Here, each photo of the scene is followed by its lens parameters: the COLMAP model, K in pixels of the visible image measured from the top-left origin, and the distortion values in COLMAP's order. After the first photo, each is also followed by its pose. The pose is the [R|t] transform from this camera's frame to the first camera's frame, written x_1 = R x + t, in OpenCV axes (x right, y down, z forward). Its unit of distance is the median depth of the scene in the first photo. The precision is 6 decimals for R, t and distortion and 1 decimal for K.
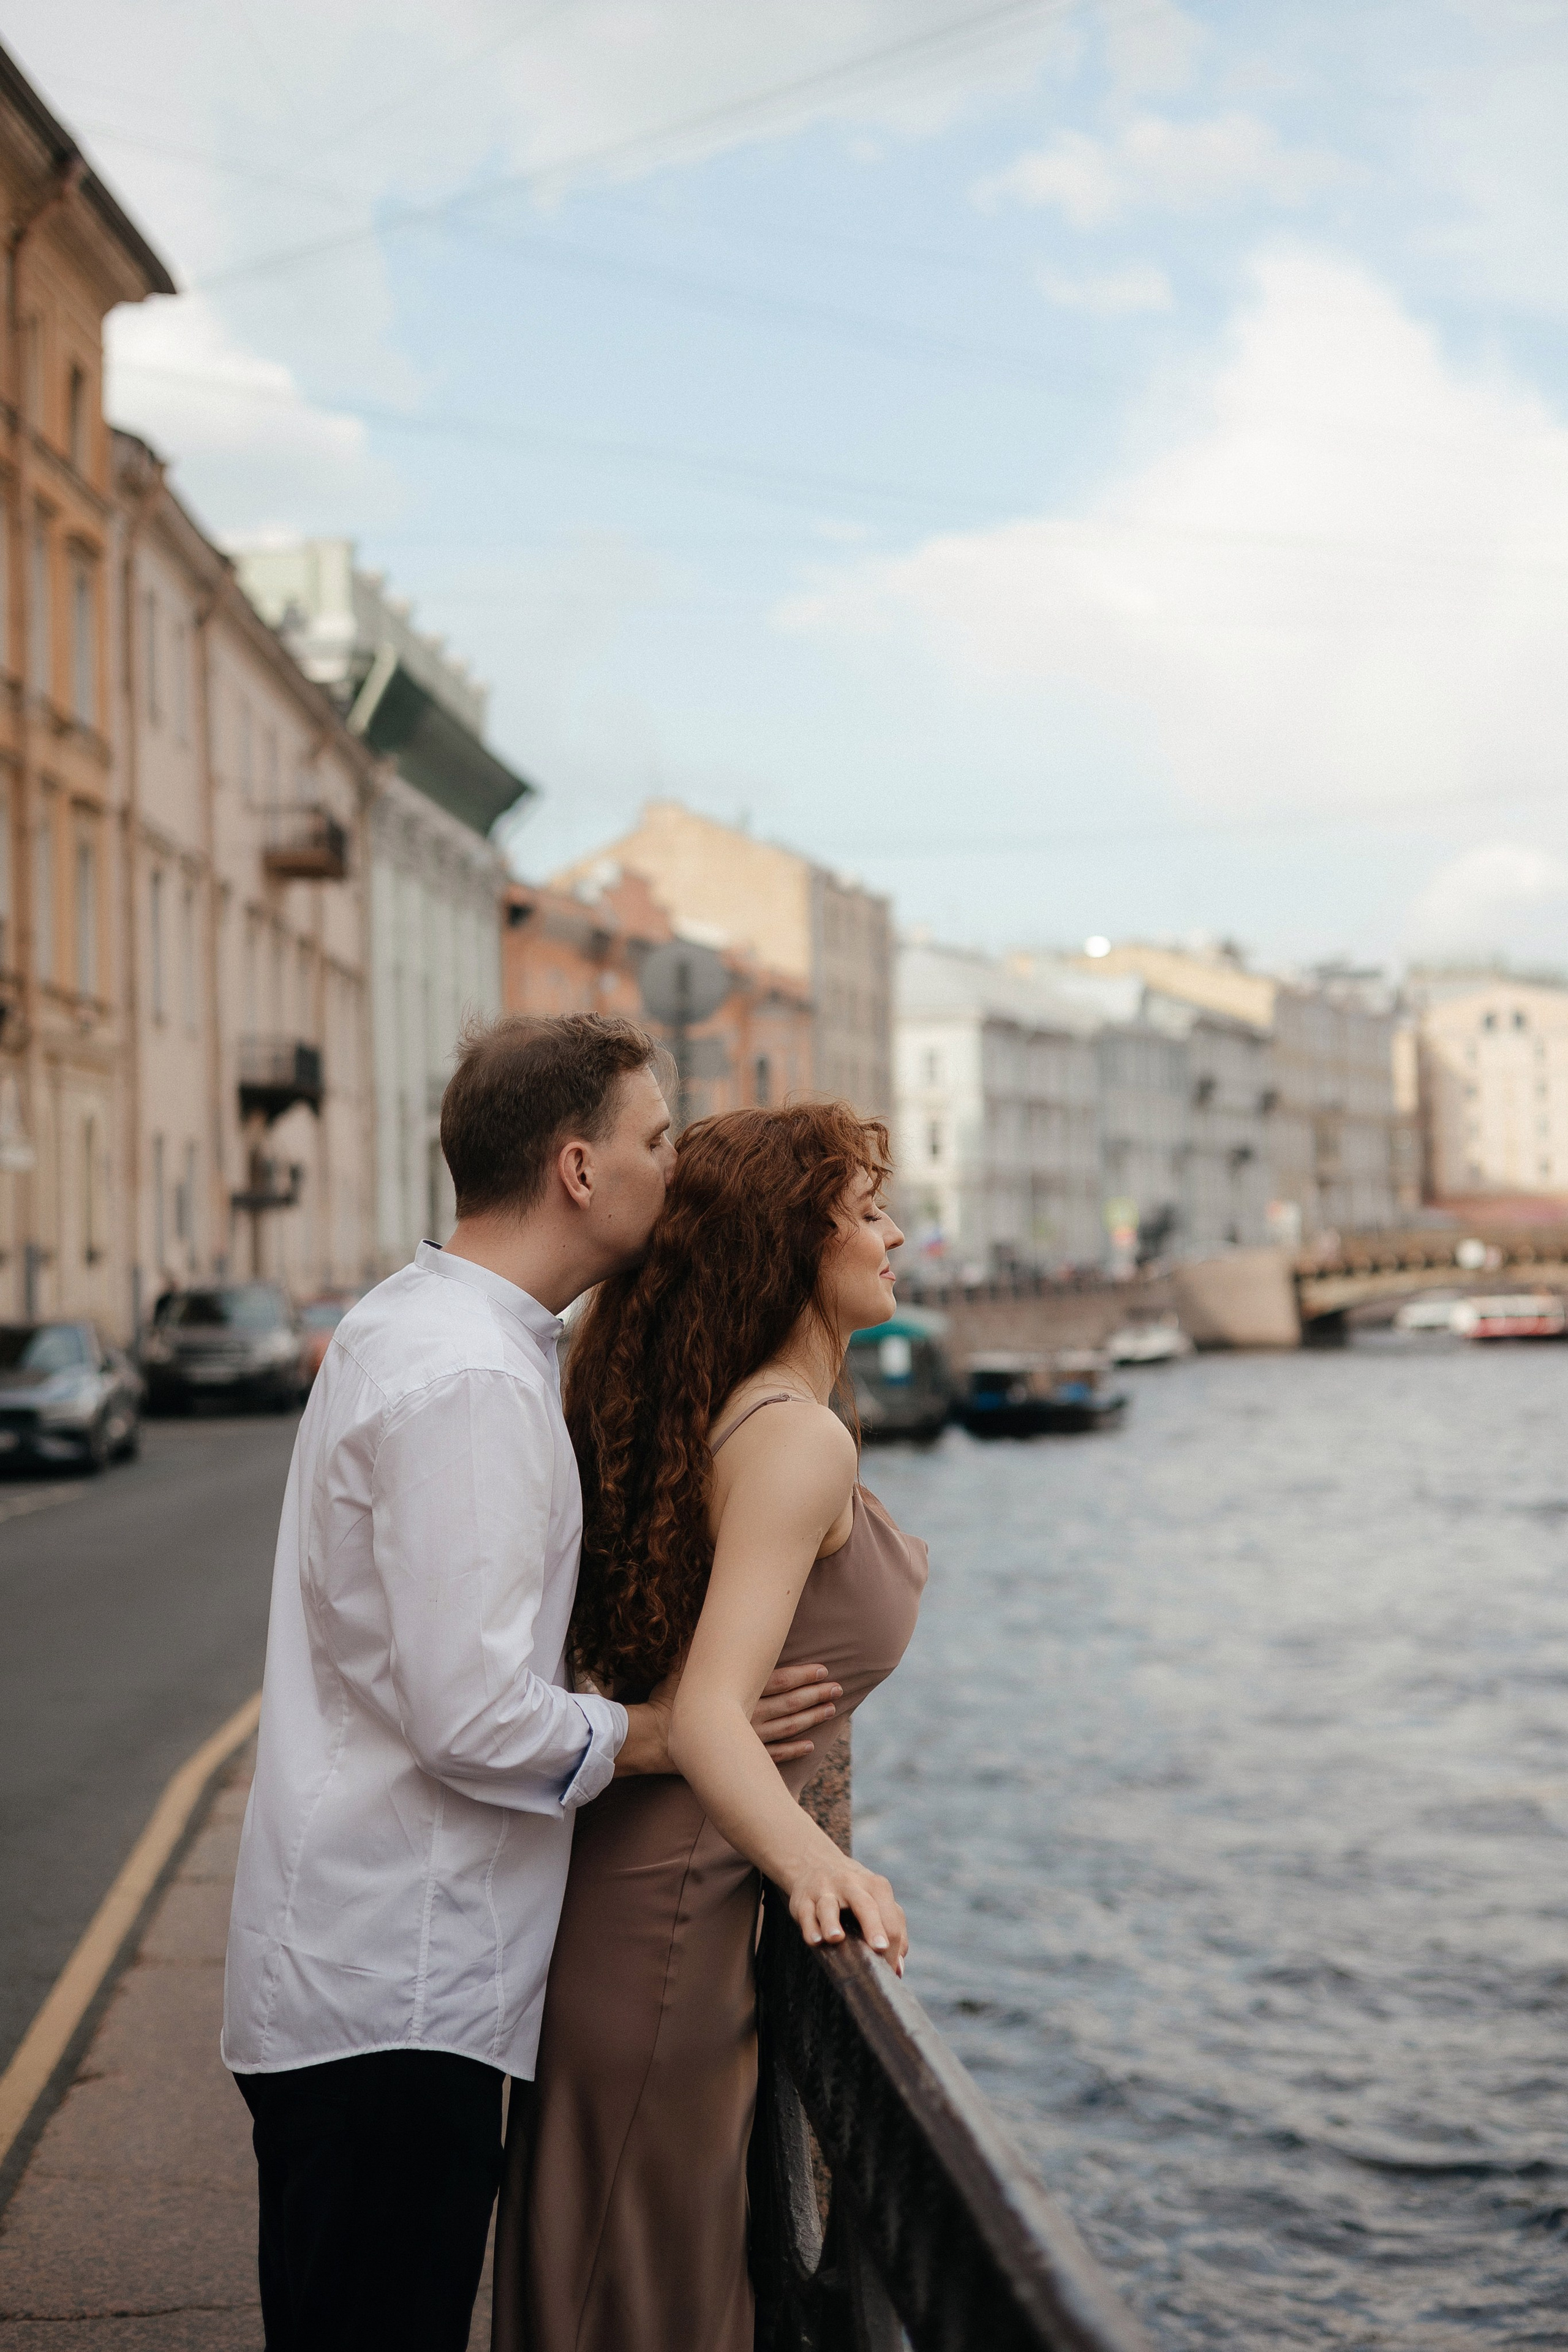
lens RADIAL K [[3417.1, 0, 763.3], [0, 3417.1, 1171.4], [0, 0, 1]] dist [0.075139, 0.000000]
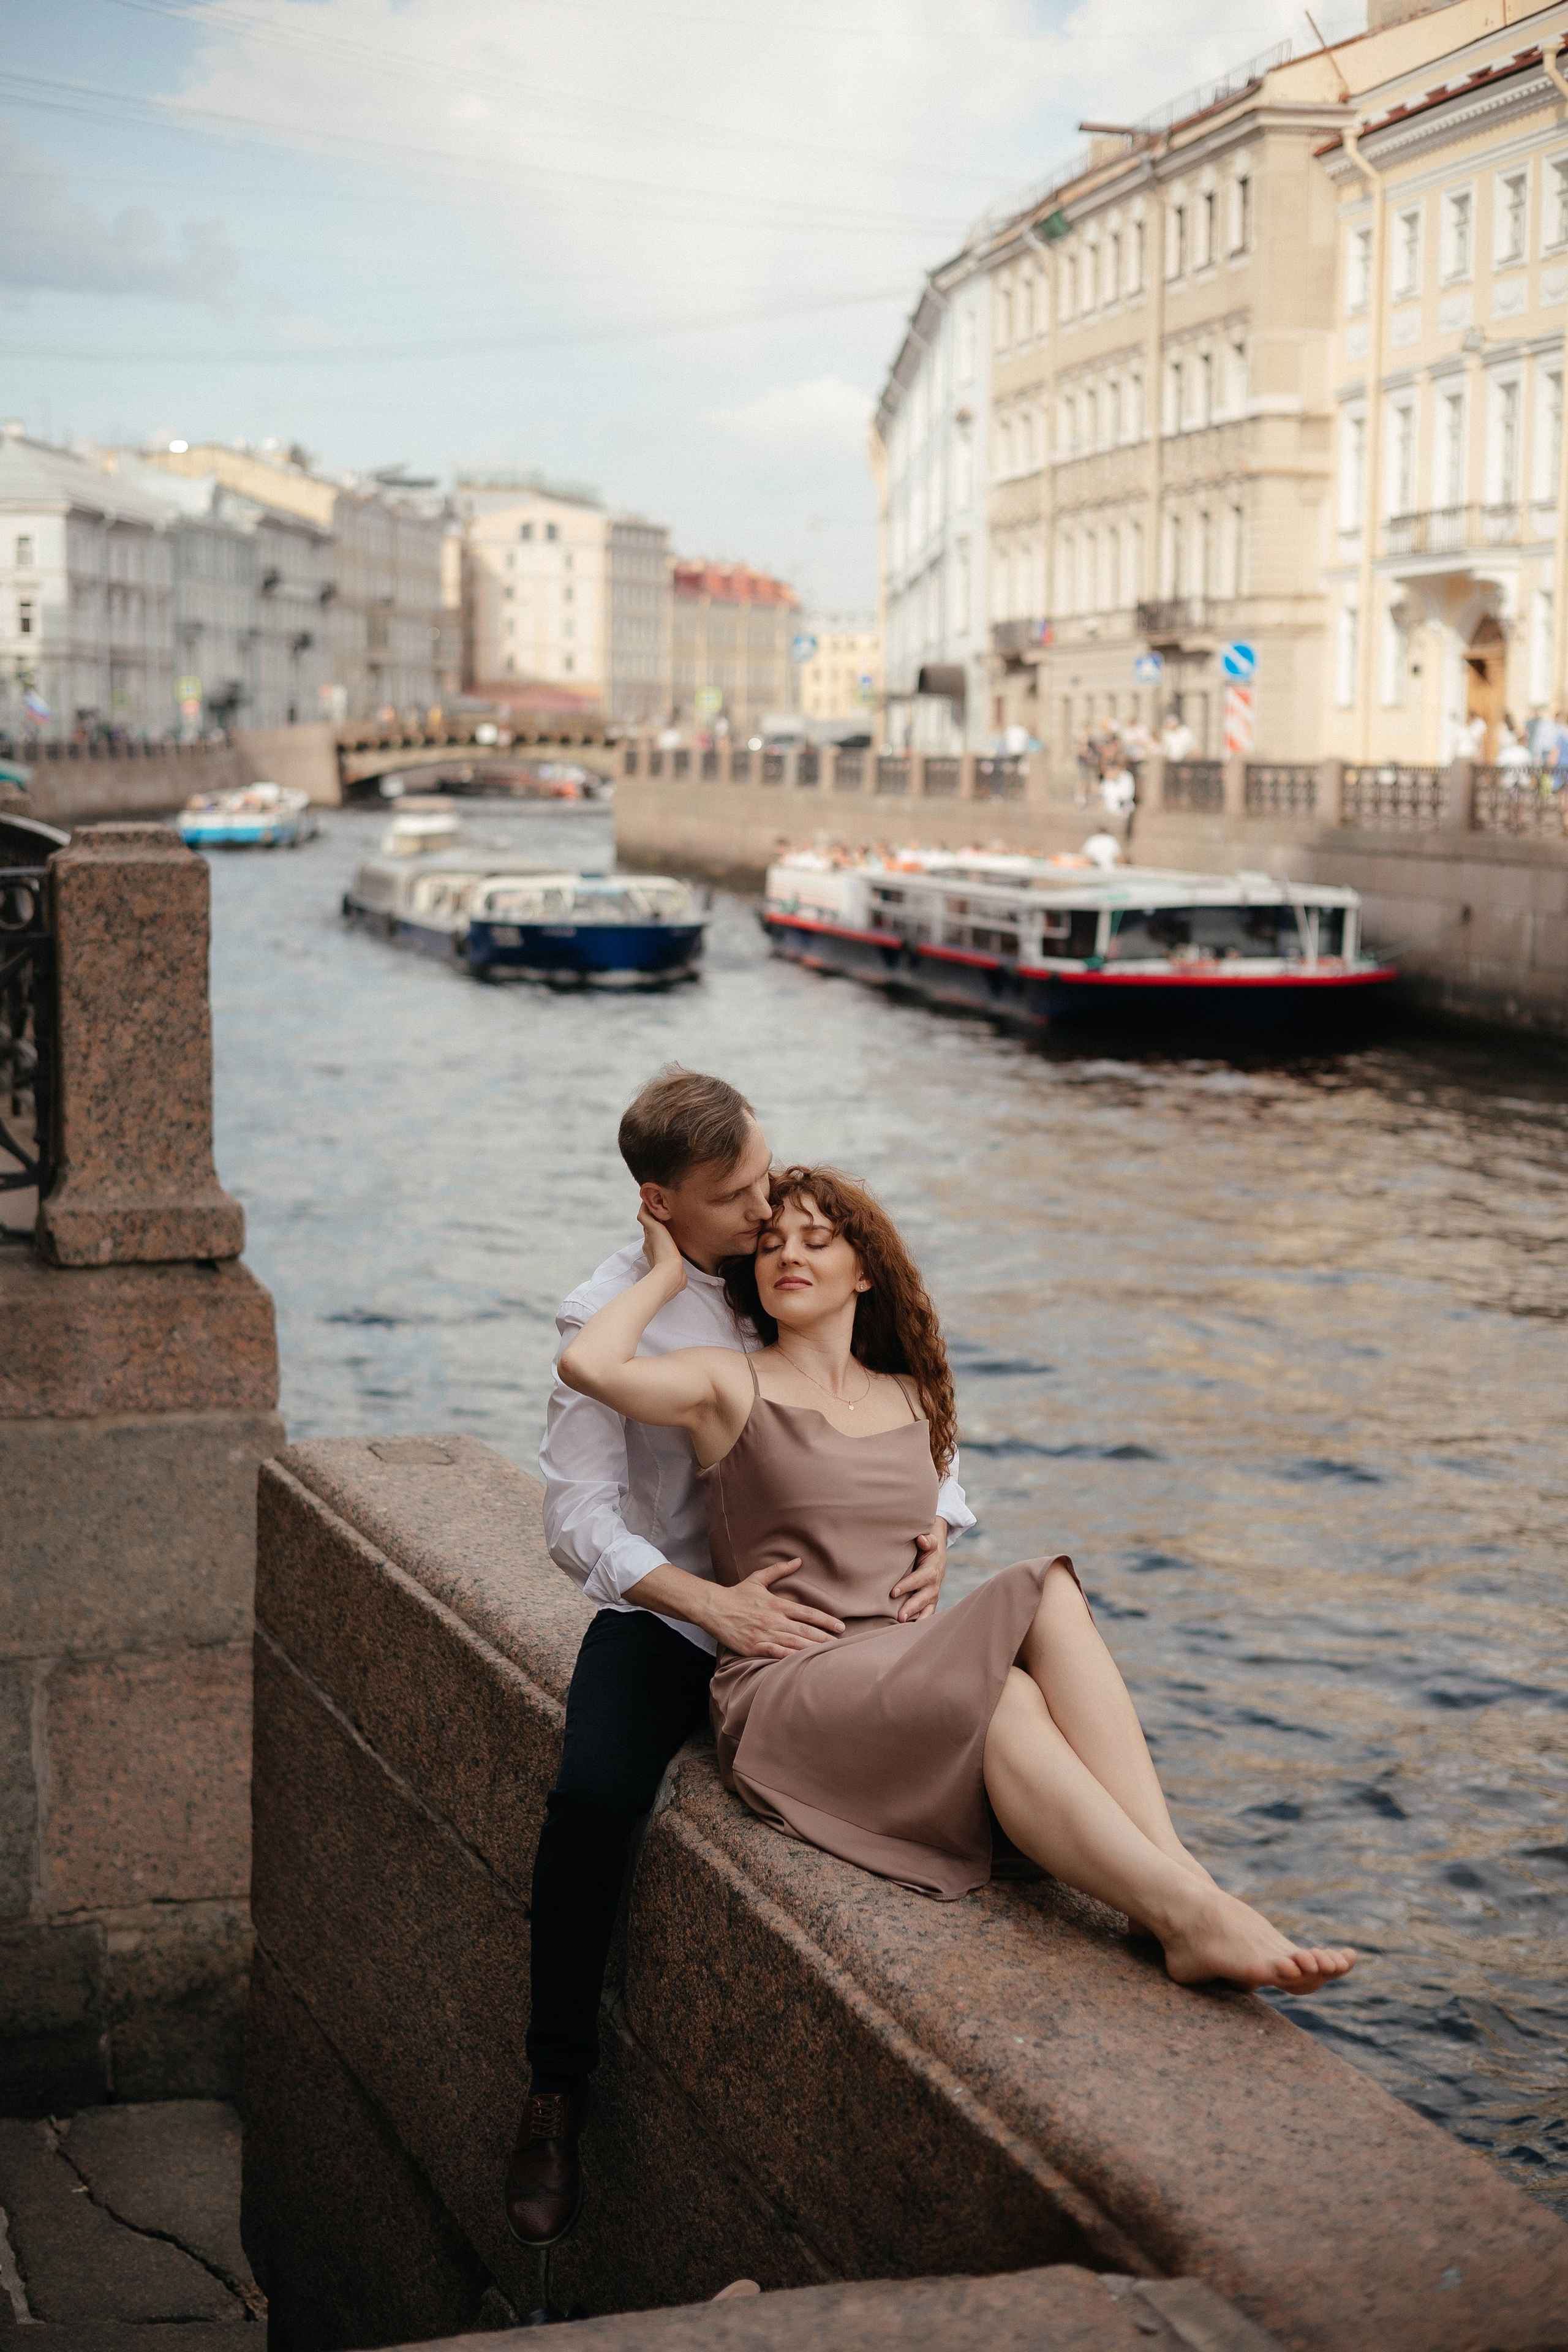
lens RADIAL K [[3417.1, 0, 768.6], [0, 3417.1, 1170.4], [0, 0, 1]] dist [0.075139, 0.000000]
pose [[0.966309, 0.001655, 0.257380, -0.005278], [-0.040462, 0.988522, 0.145554, -0.003676], [-0.254185, -0.151065, 0.955285, -0.201518]]
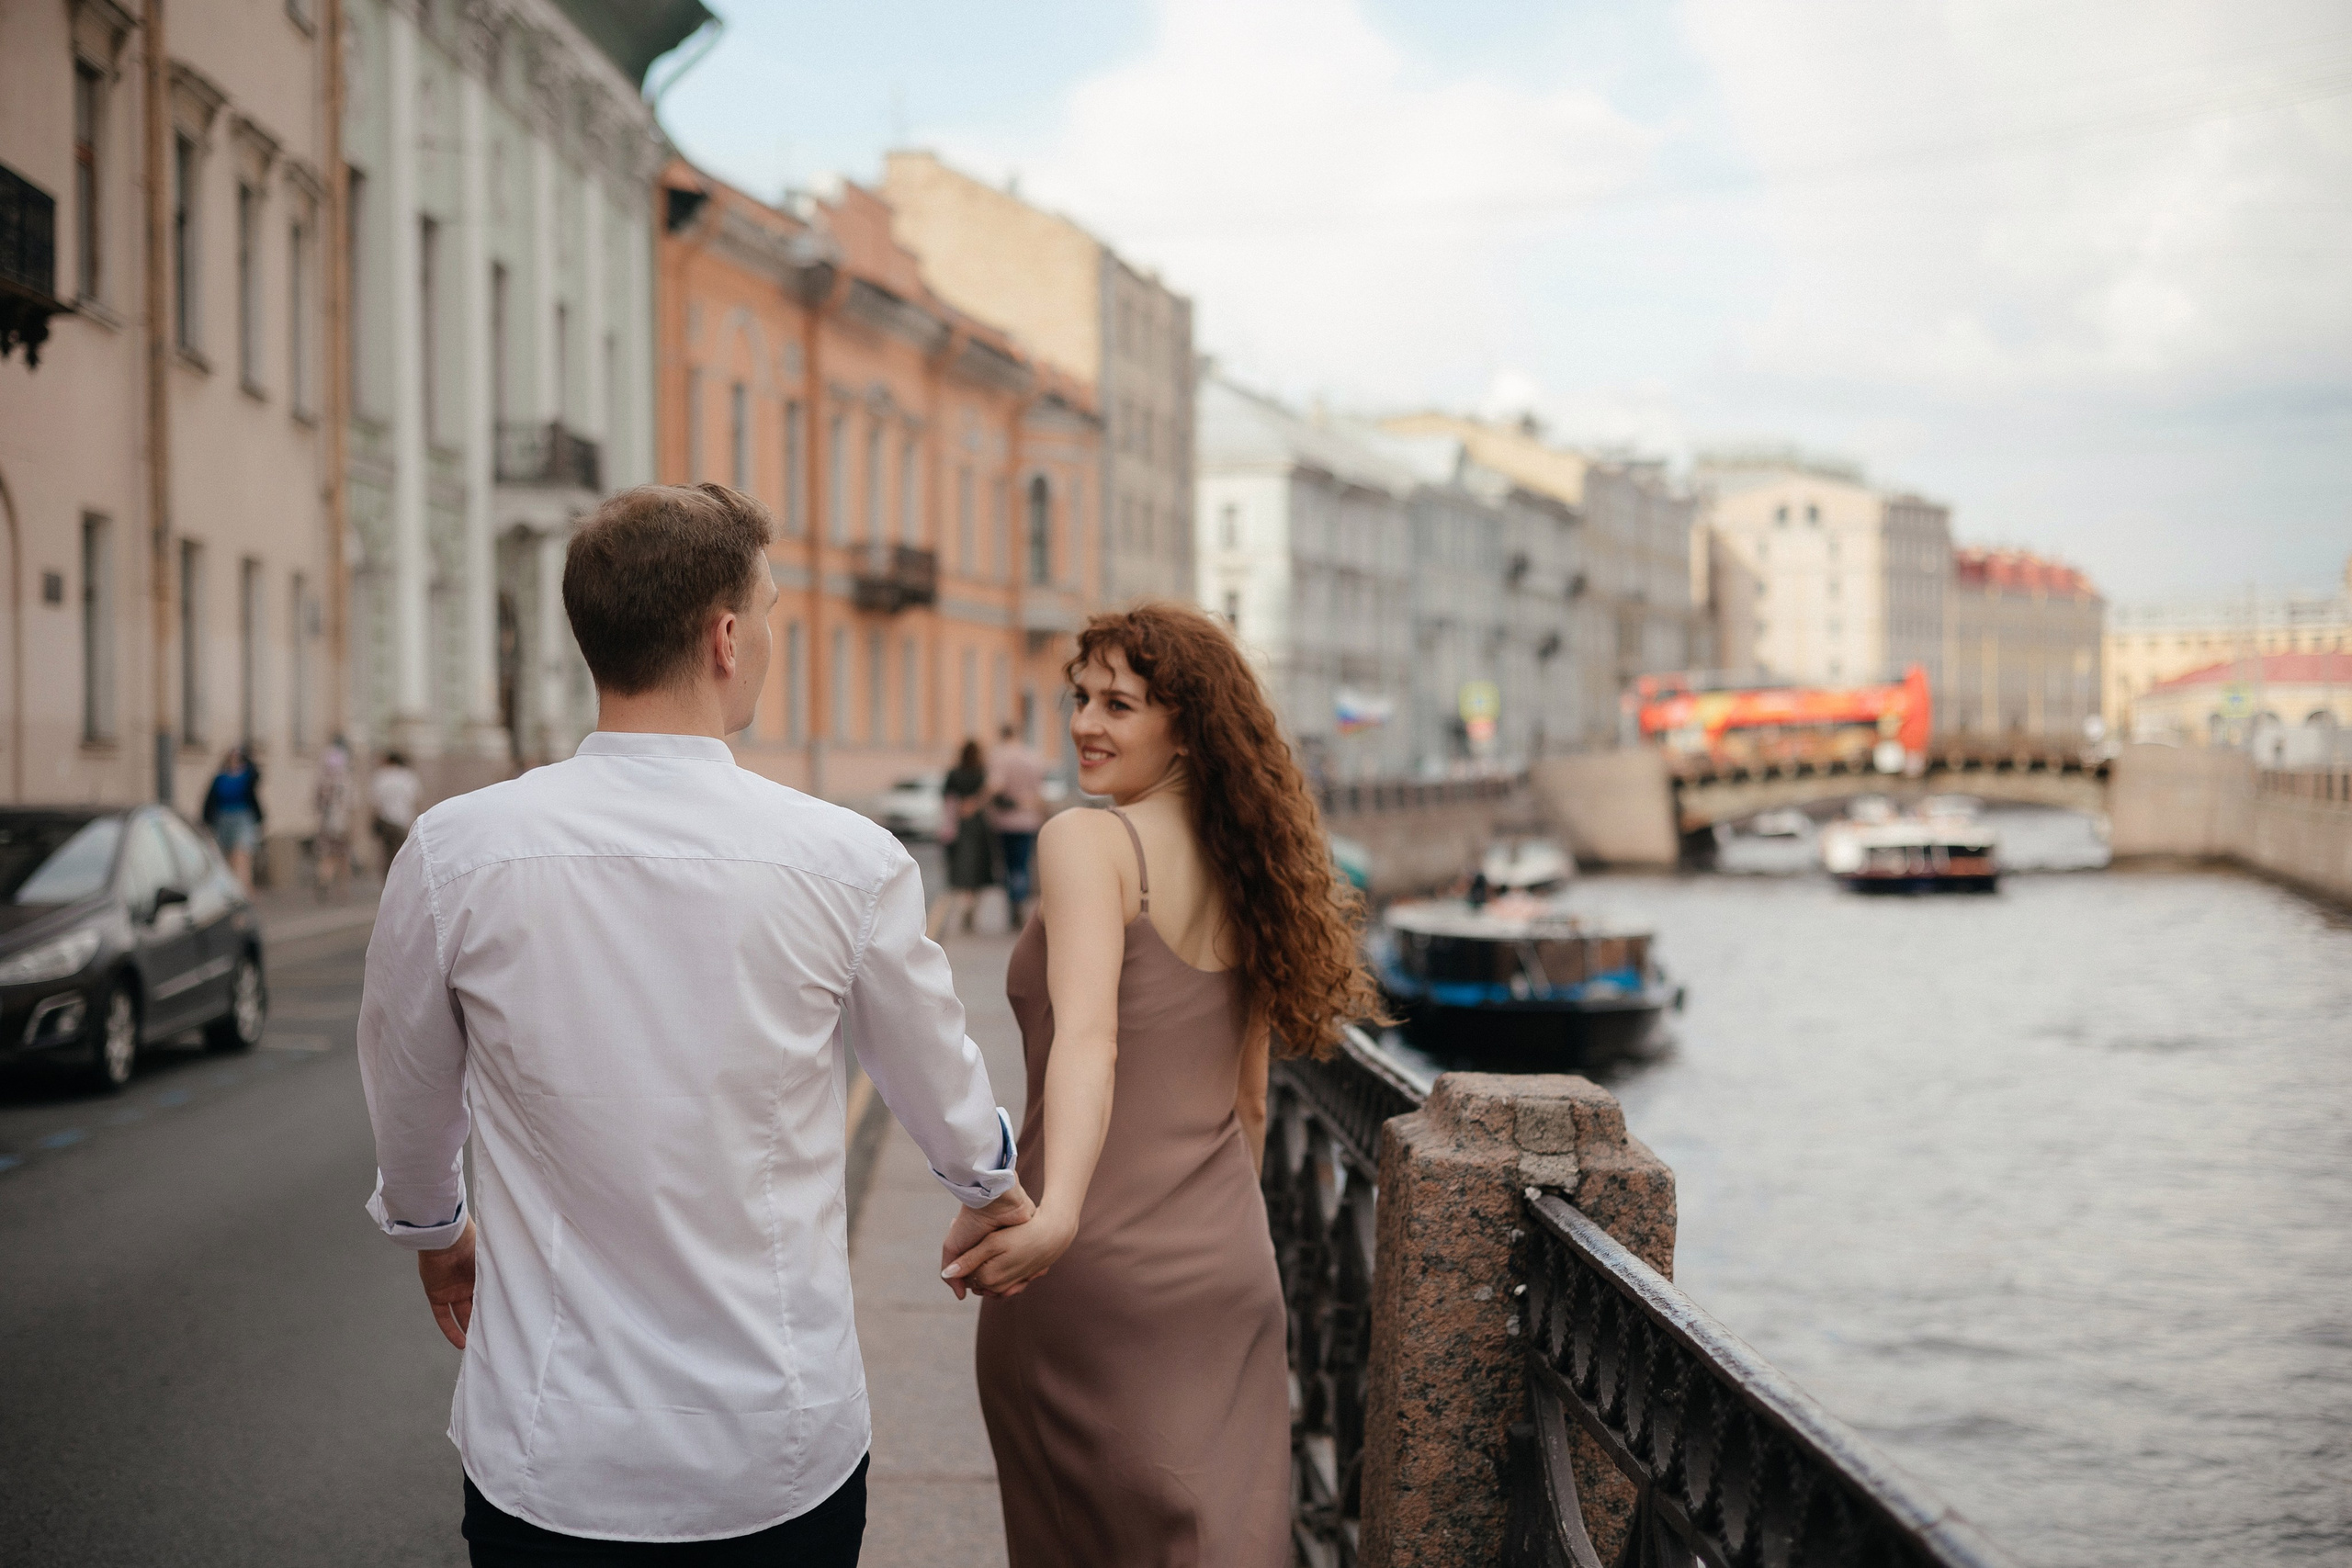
lens RADIAL K [[3416.8, 0, 1187.6], [0, 3416.8, 769.3], [0, 0, 1]] dist [0.075139, 0.000000]
pose [[0.998275, 0.017051, 0.056190, -0.006536], [-0.018685, 0.999414, 0.028696, 0.005858], [-0.055667, -0.029696, 0.998008, 0.184667]]
